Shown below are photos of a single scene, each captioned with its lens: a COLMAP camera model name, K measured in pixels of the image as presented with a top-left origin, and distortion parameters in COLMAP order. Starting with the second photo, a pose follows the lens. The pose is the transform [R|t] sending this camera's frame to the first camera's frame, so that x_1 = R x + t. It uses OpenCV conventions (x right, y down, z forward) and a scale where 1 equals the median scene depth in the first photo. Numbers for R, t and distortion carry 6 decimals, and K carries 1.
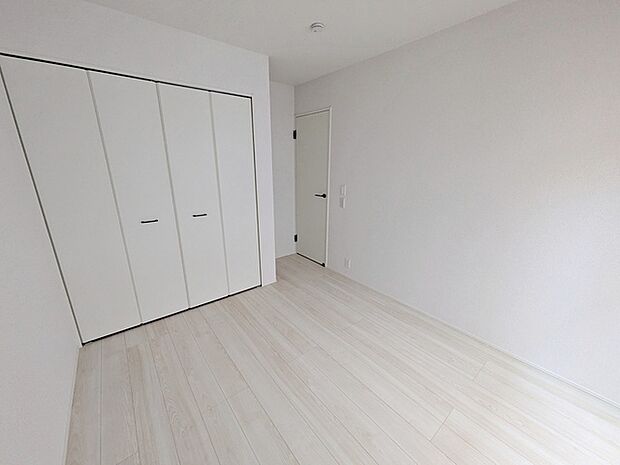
lens RADIAL K [[248.2, 0, 308.4], [0, 248.2, 232.7], [0, 0, 1]] dist [0.003566, 0.000318]
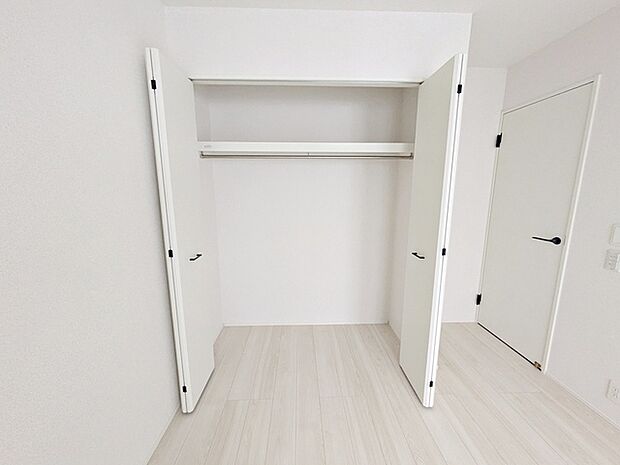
lens RADIAL K [[248.2, 0, 308.3], [0, 248.2, 231.7], [0, 0, 1]] dist [0.003566, 0.000318]
pose [[0.805466, 0.096490, -0.584735, -0.054172], [-0.164204, 0.984364, -0.063754, -0.043095], [0.569440, 0.147367, 0.808716, 0.243505]]
